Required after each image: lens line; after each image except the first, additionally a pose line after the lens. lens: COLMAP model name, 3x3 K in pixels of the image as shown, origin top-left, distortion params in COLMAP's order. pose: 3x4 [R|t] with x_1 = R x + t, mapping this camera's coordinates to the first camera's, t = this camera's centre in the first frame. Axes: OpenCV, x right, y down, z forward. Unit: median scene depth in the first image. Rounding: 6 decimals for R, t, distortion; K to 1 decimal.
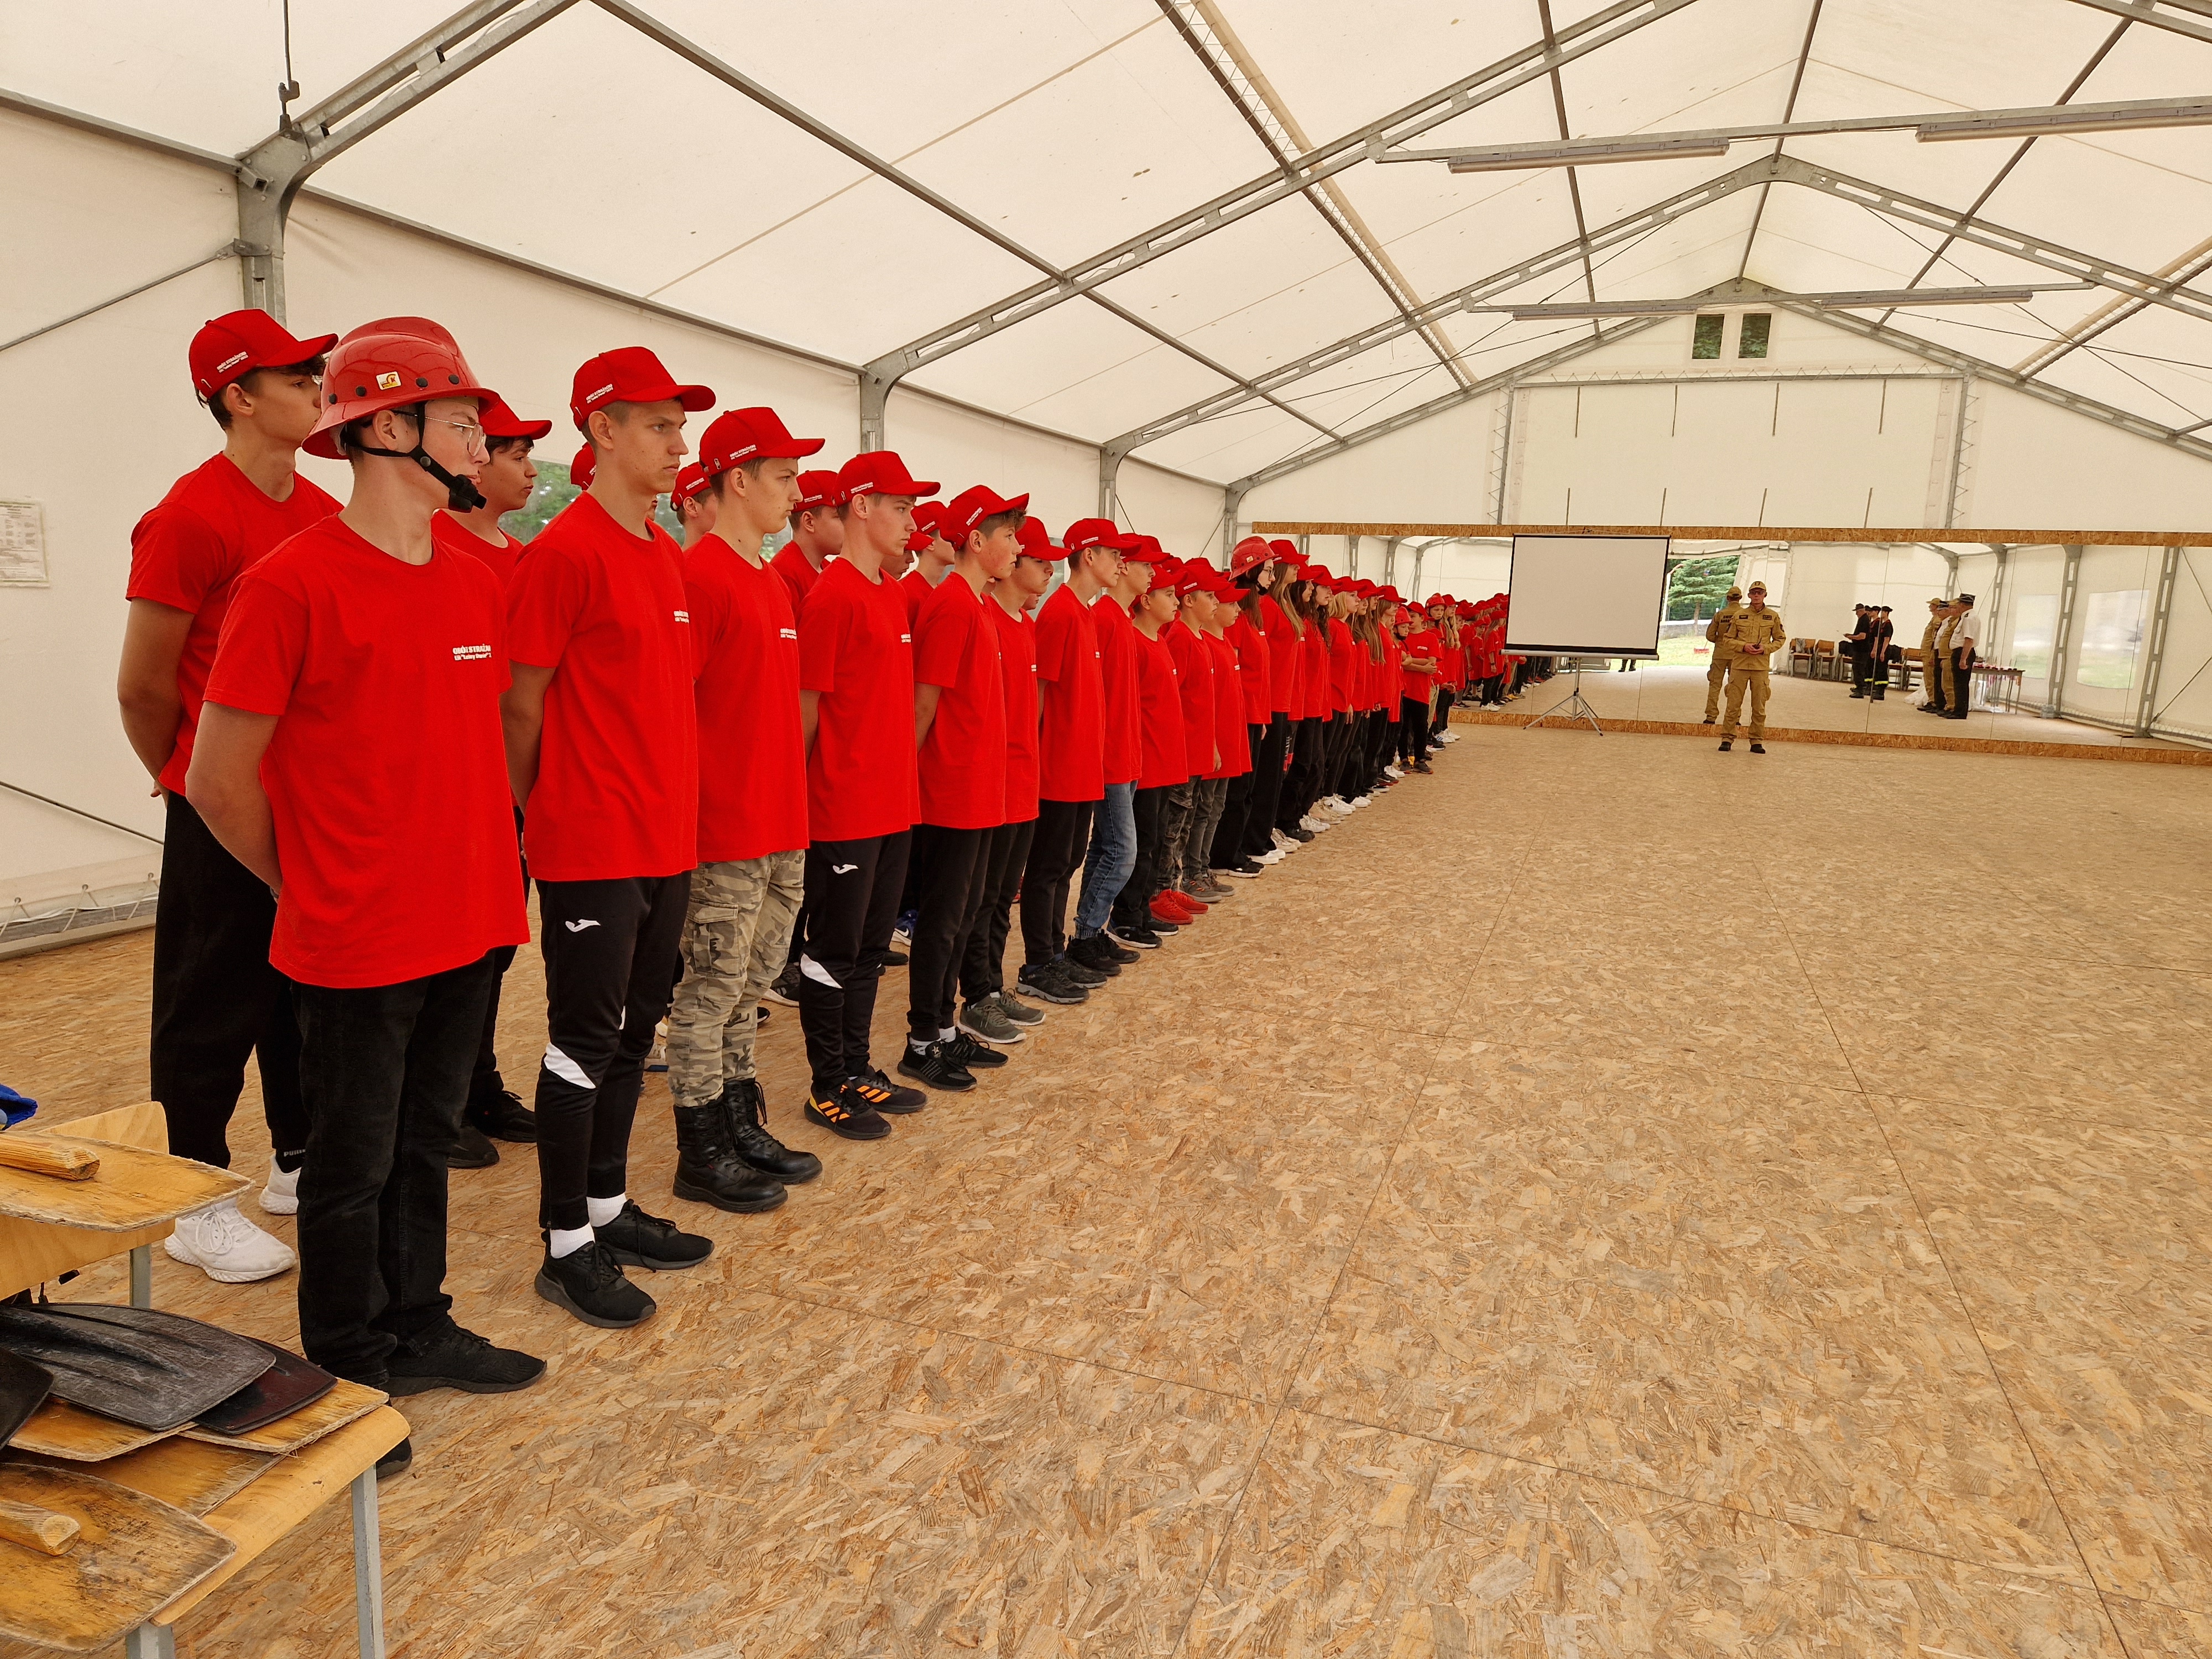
lens RADIAL K [[1467.3, 0, 1084.9], [0, 1467.3, 842.2], [0, 0, 1]] dist [0.062051, -0.053447]
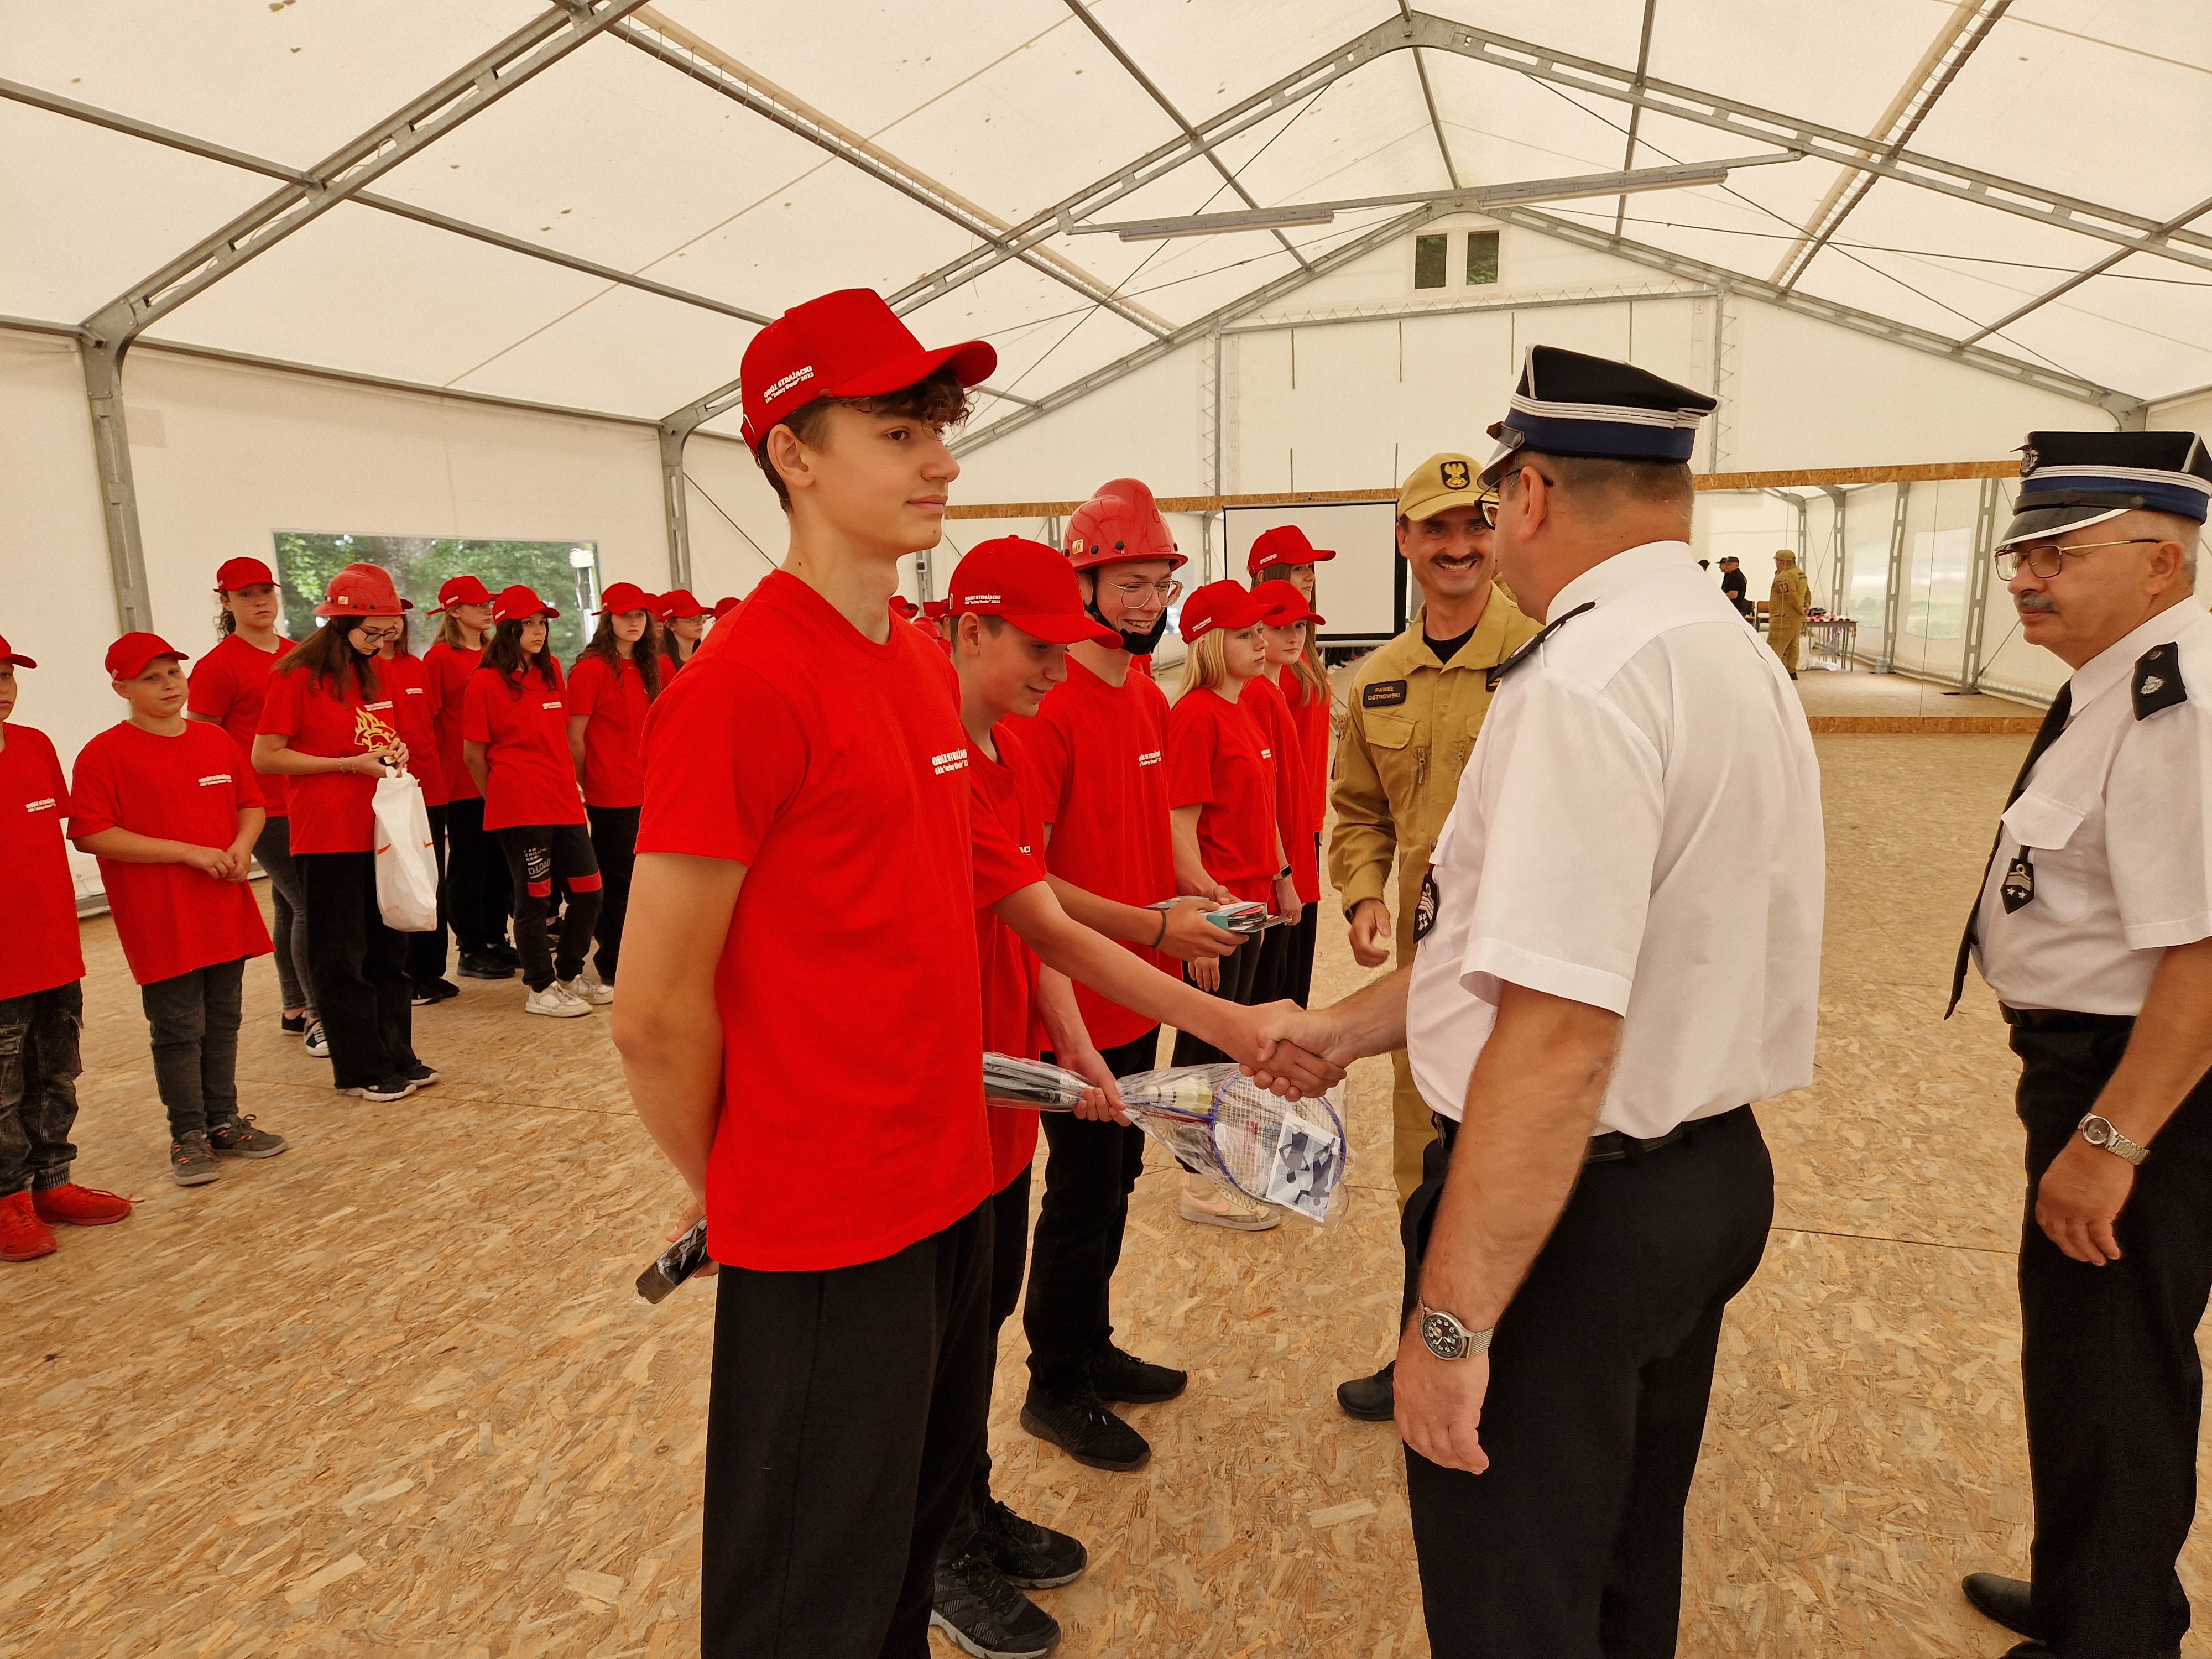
lens RADIAL K [[1467.3, 0, 1112.7], [0, 1467.3, 841.7], [0, 0, 1]] dist [0.062051, -0.053447]
pose [[0.996623, -0.066785, 0.047777, 0.333920], [0.066272, 0.997726, 0.012252, -0.060159], [-0.048487, -0.009045, 0.998783, 0.302227]]
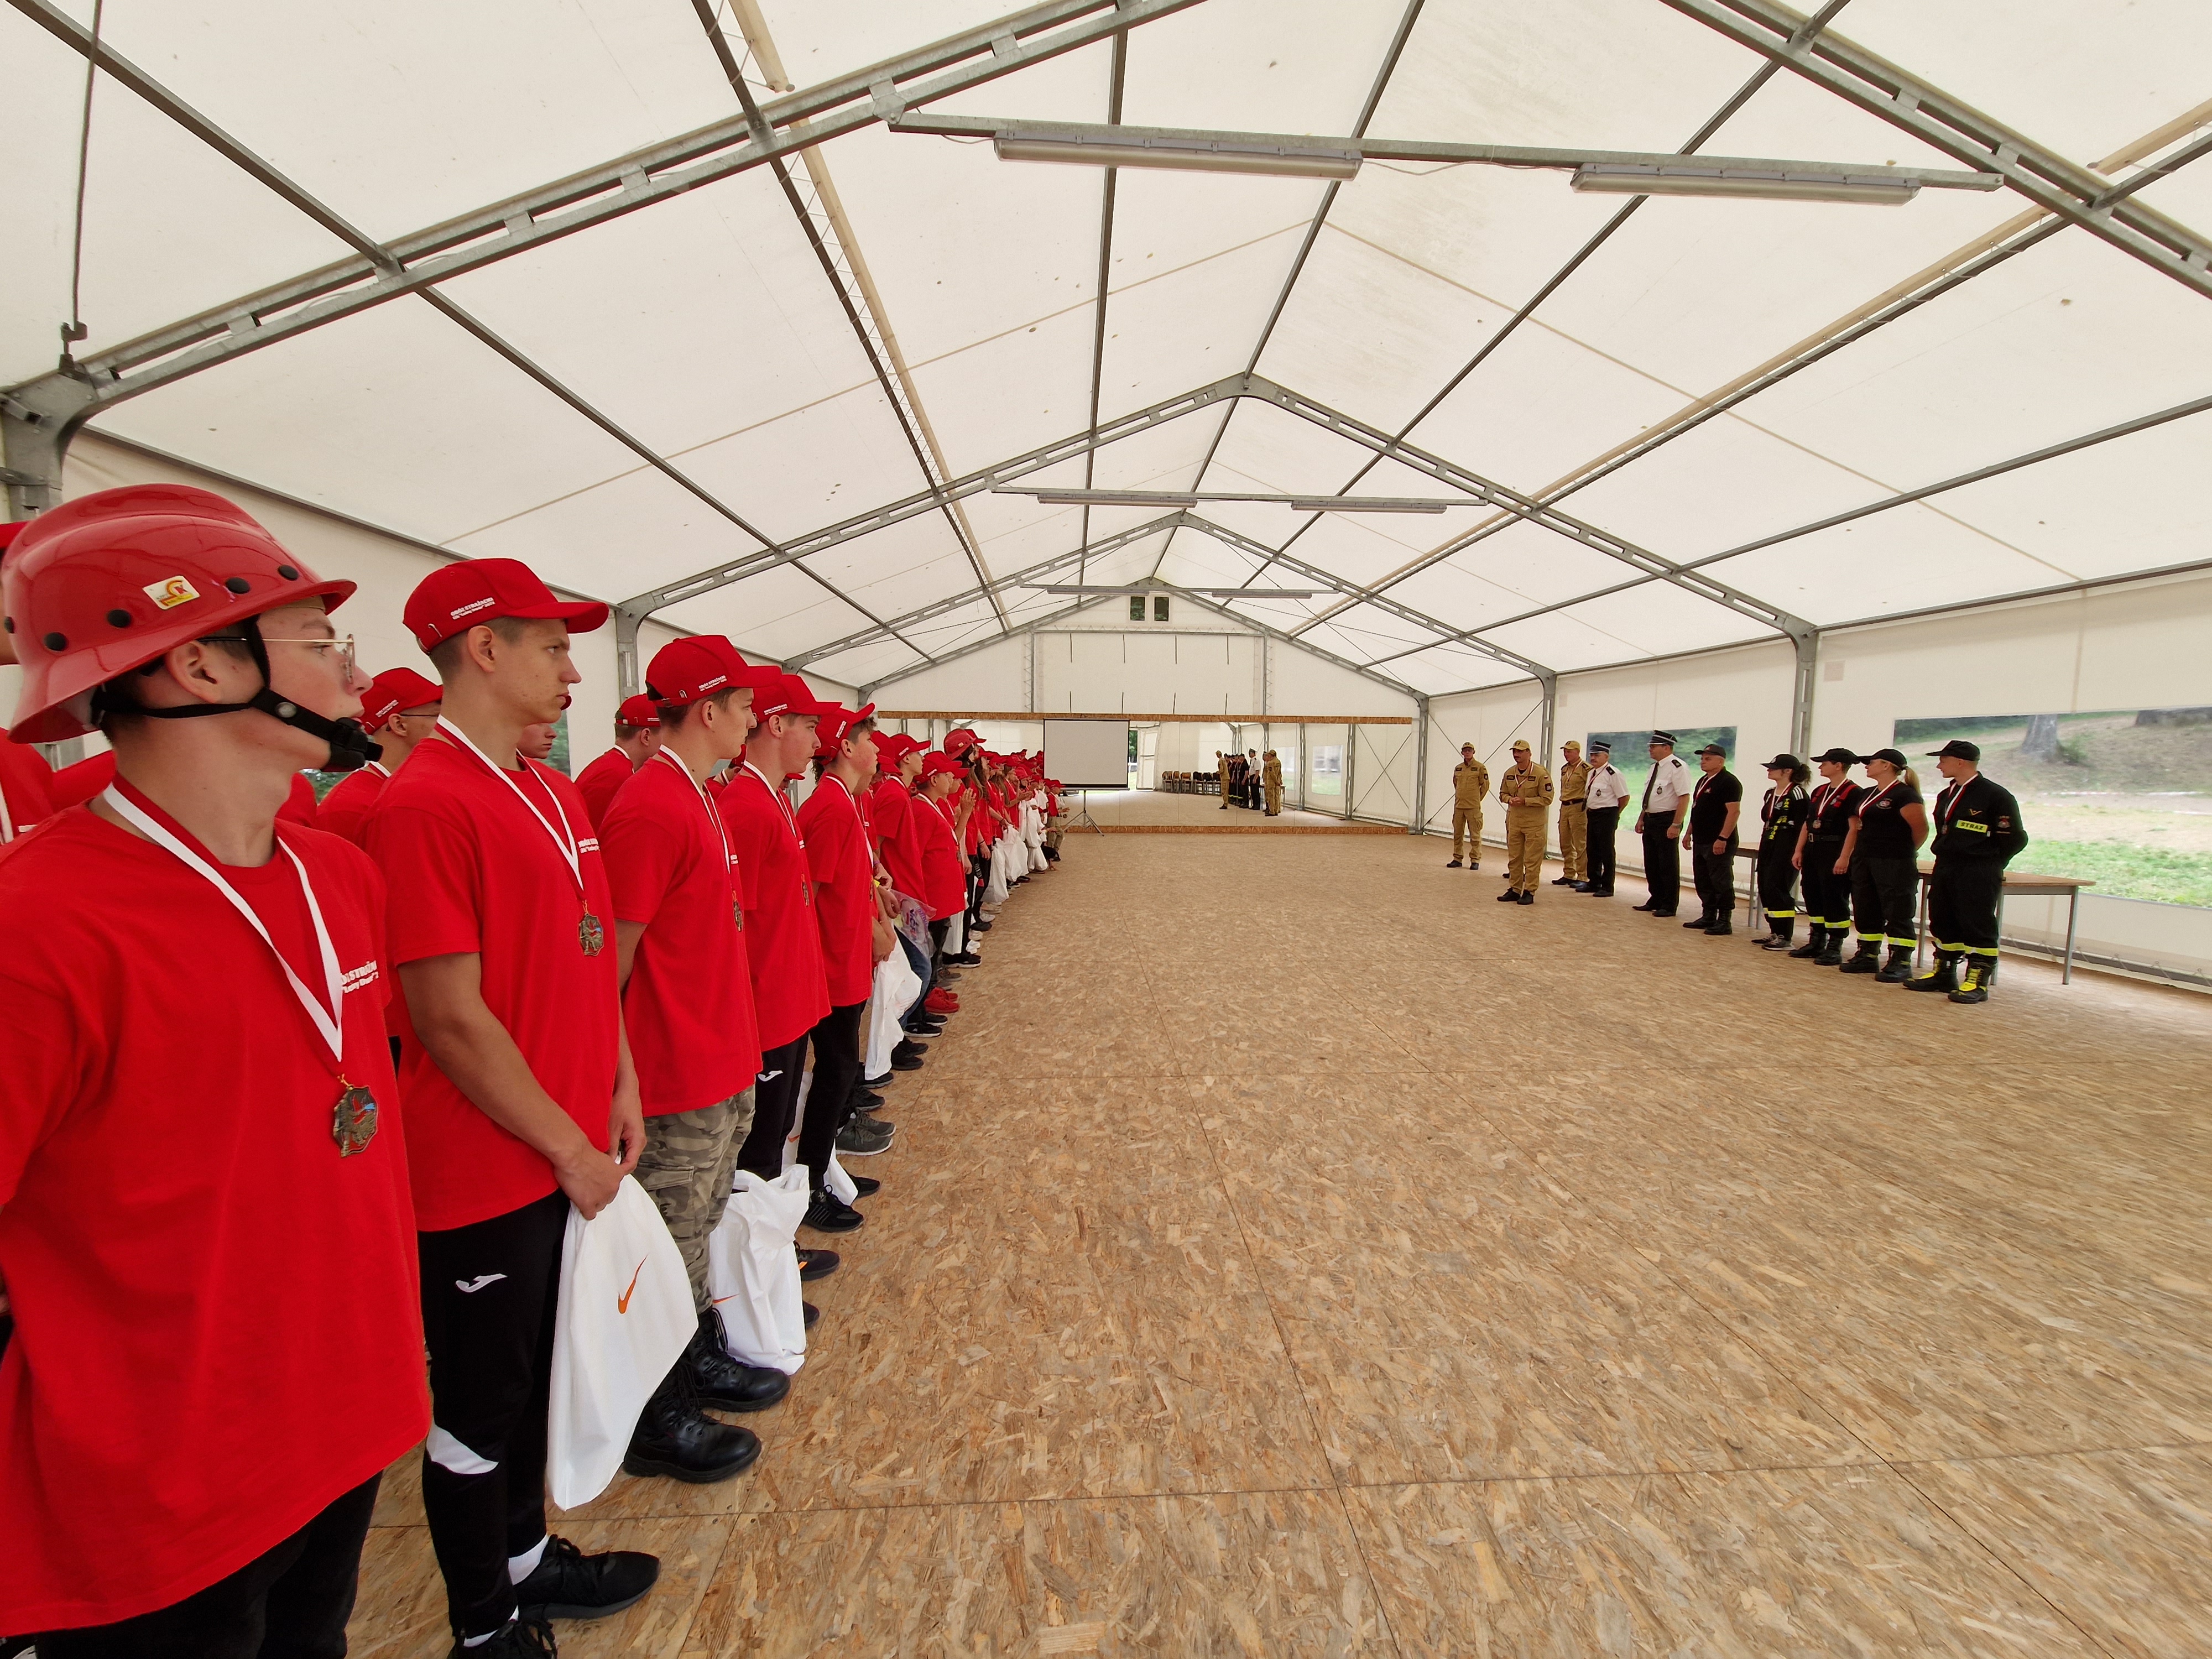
lens RADIAL K [[892.9, 0, 1113.4], [0, 892.9, 845.6], [0, 0, 1]] dist [-0.007268, -0.000762]
pose [[0.916513, -0.065372, 0.394628, -0.083245], [0.088758, 0.995198, -0.041279, -0.035155], [-0.390034, 0.072859, 0.917913, 0.112217]]
